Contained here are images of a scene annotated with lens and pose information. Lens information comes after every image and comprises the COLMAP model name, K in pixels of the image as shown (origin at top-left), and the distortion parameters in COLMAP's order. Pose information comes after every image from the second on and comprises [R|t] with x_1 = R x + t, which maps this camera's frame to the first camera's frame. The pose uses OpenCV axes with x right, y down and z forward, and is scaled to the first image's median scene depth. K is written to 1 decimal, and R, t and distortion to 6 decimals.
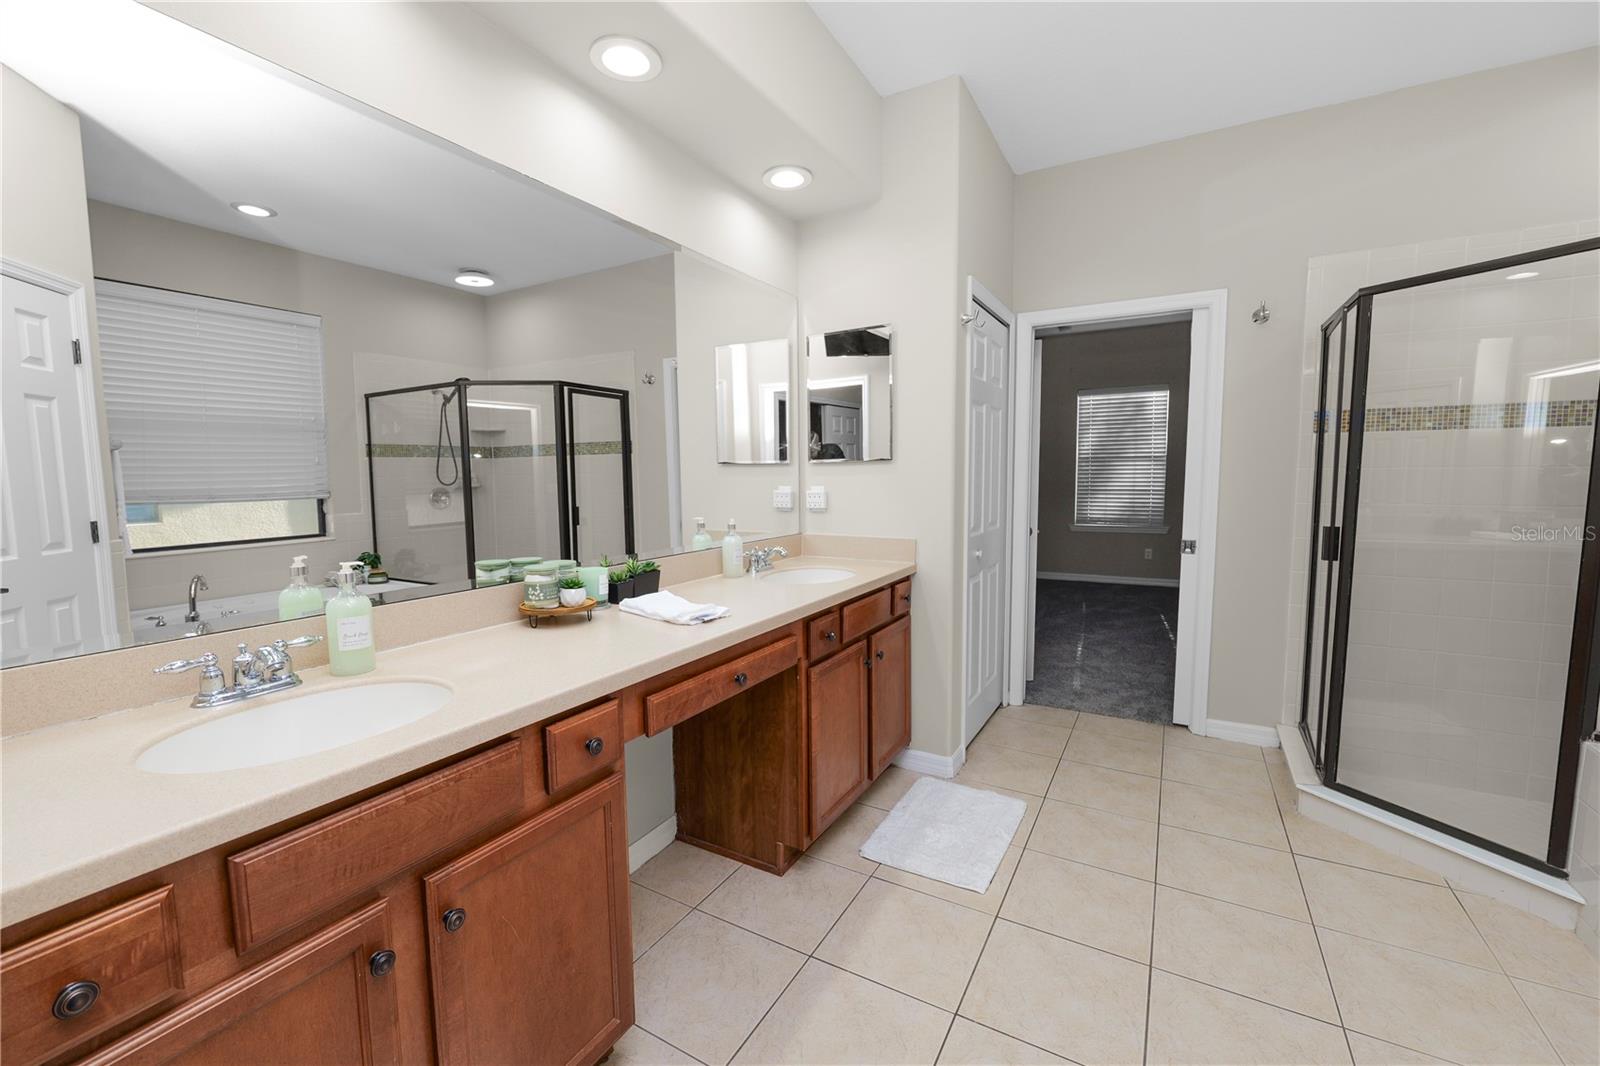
lens RADIAL K [[655.6, 0, 800.3], [0, 655.6, 533.1], [0, 0, 1]] dist [-0.012013, 0.000755]
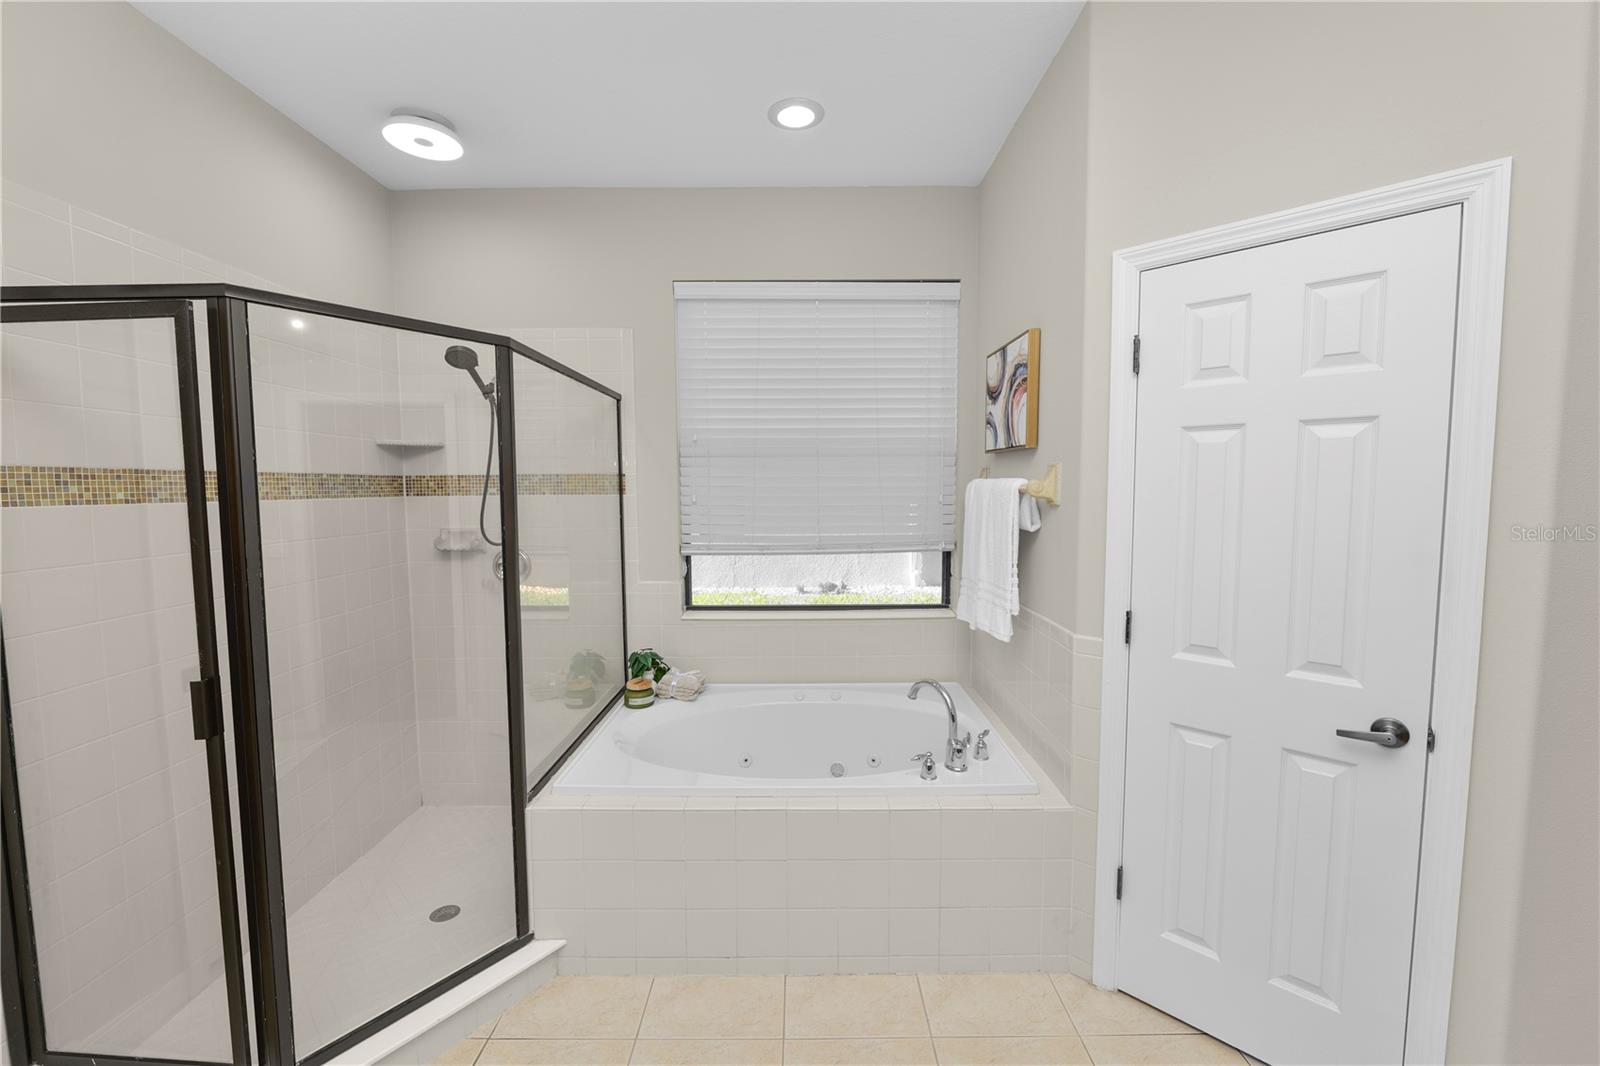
lens RADIAL K [[655.6, 0, 800.3], [0, 655.6, 533.1], [0, 0, 1]] dist [-0.012013, 0.000755]
pose [[-0.501690, -0.048994, 0.863659, 0.056525], [0.090072, 0.990009, 0.108483, -0.150103], [-0.860345, 0.132216, -0.492265, 0.794033]]
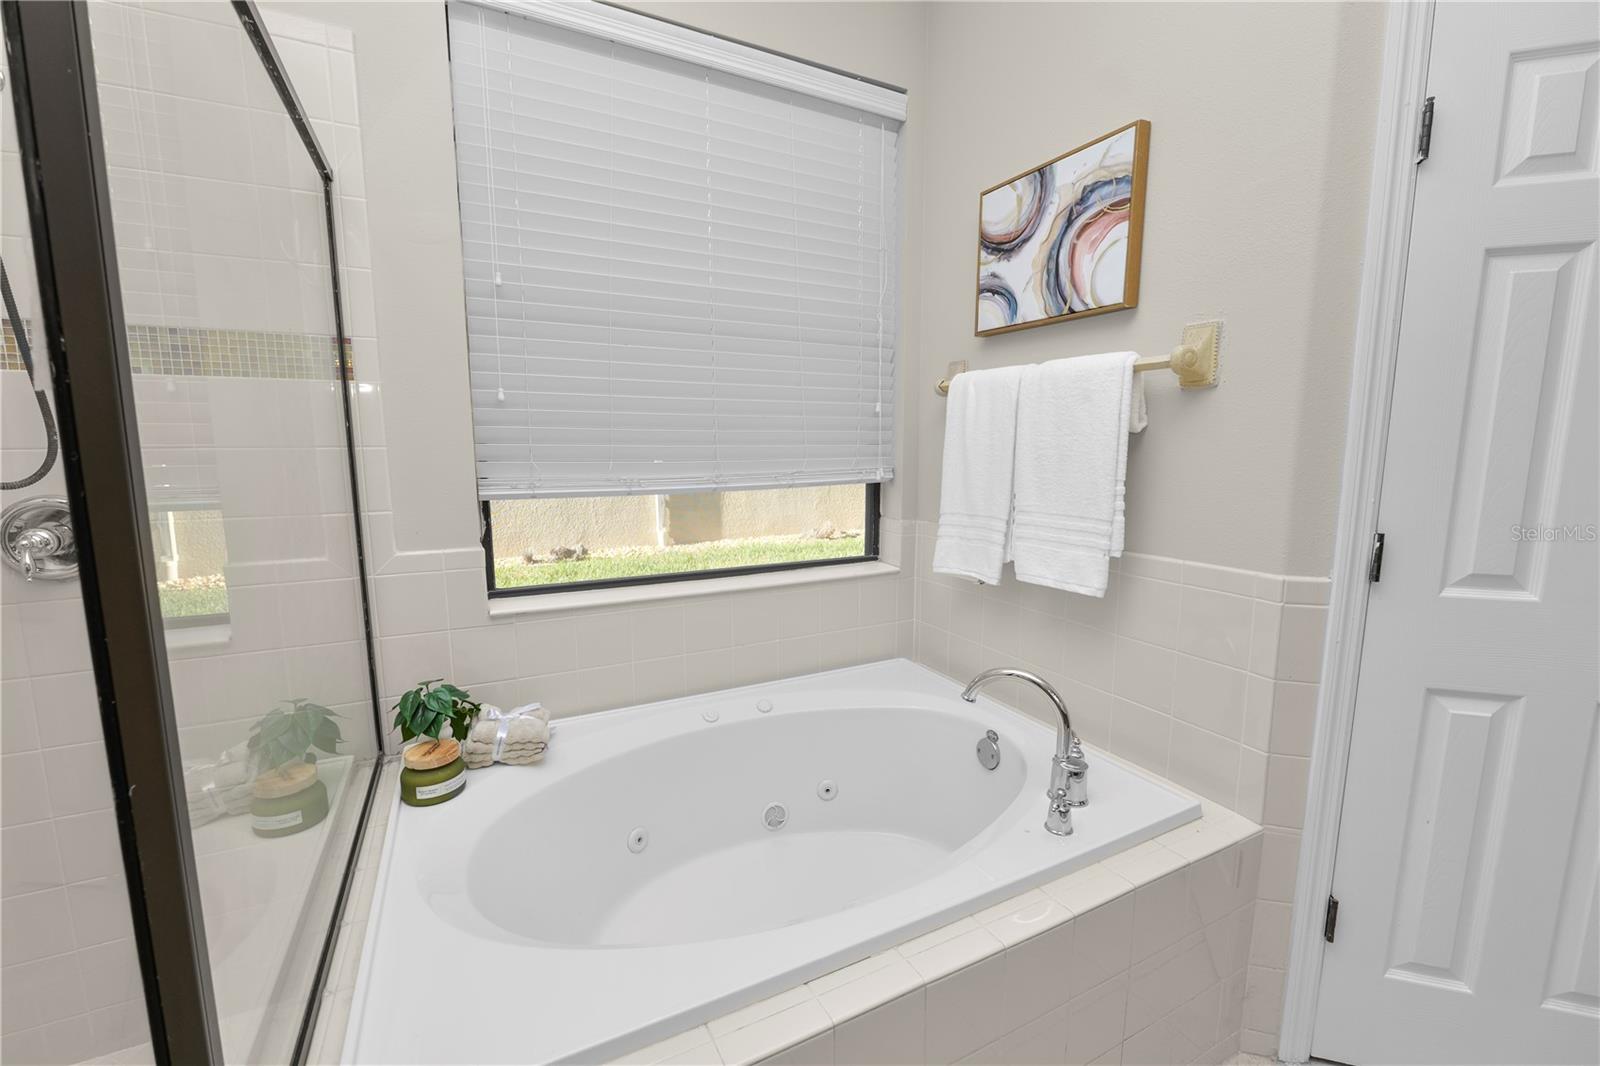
lens RADIAL K [[655.6, 0, 800.3], [0, 655.6, 533.1], [0, 0, 1]] dist [-0.012013, 0.000755]
pose [[-0.837715, -0.060285, 0.542770, 0.601608], [0.060899, 0.977377, 0.202548, -0.075981], [-0.542701, 0.202731, -0.815092, 0.760758]]
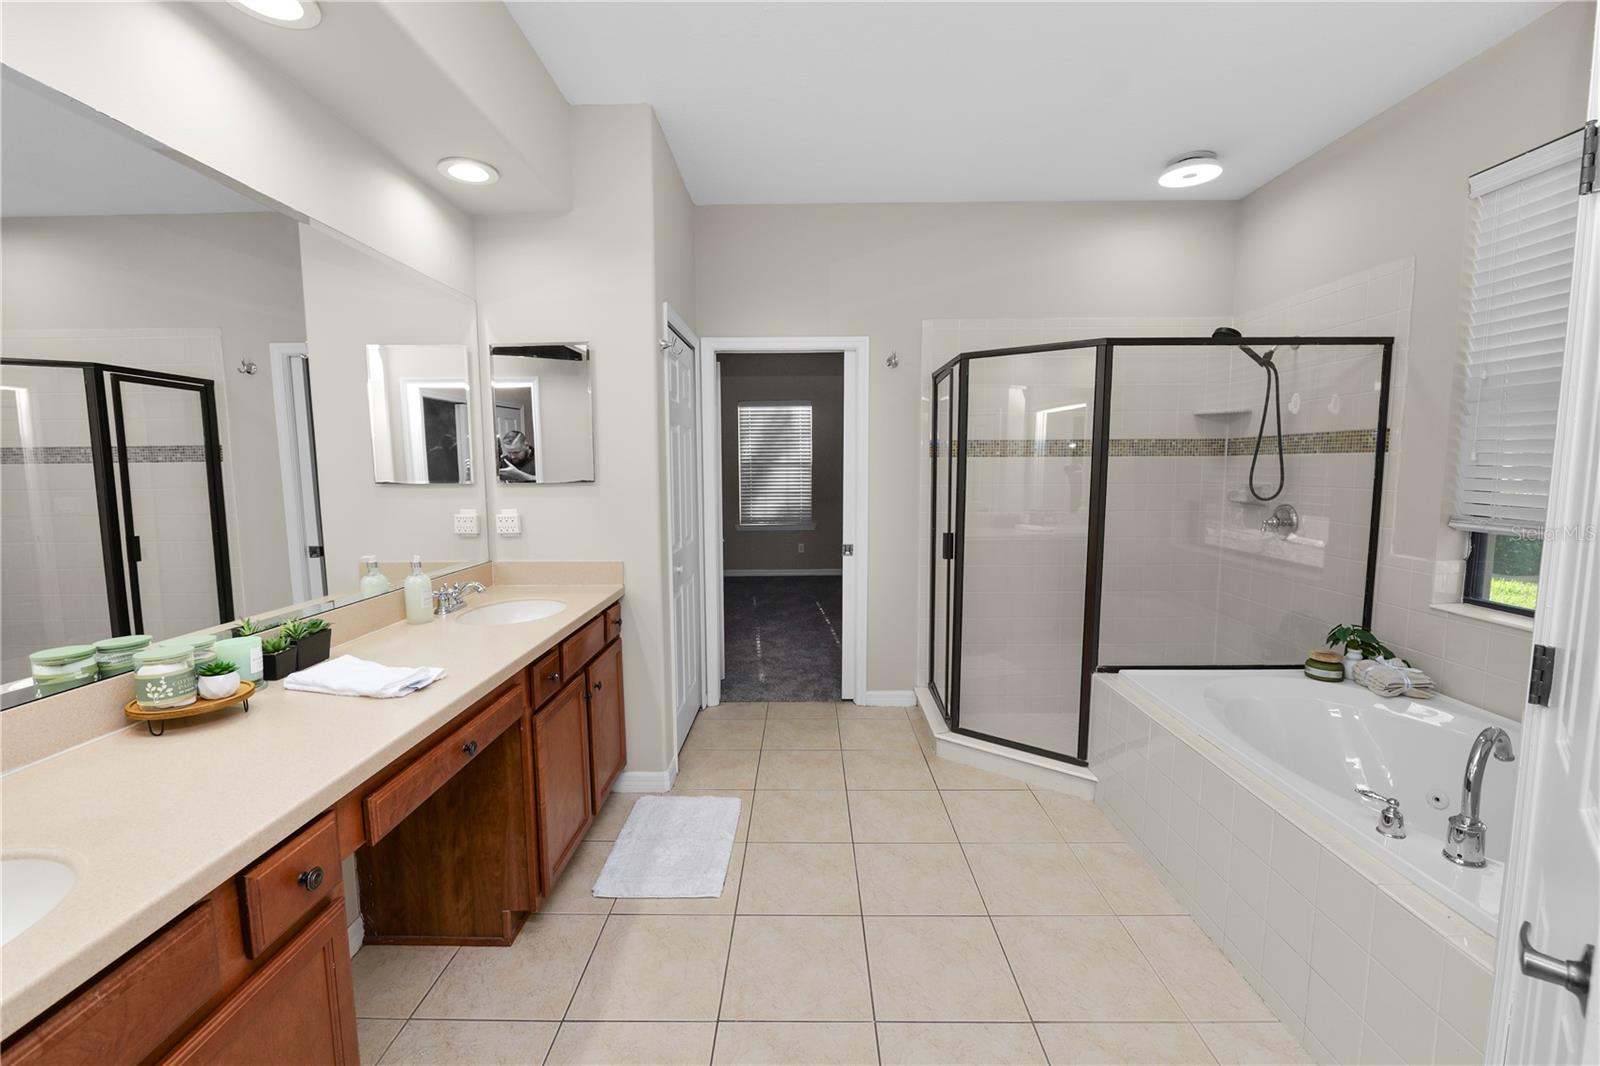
lens RADIAL K [[655.6, 0, 800.3], [0, 655.6, 533.1], [0, 0, 1]] dist [-0.012013, 0.000755]
pose [[0.870927, -0.045335, 0.489317, -0.080371], [0.041597, 0.998963, 0.018517, -0.044846], [-0.489649, 0.004227, 0.871910, 0.002041]]
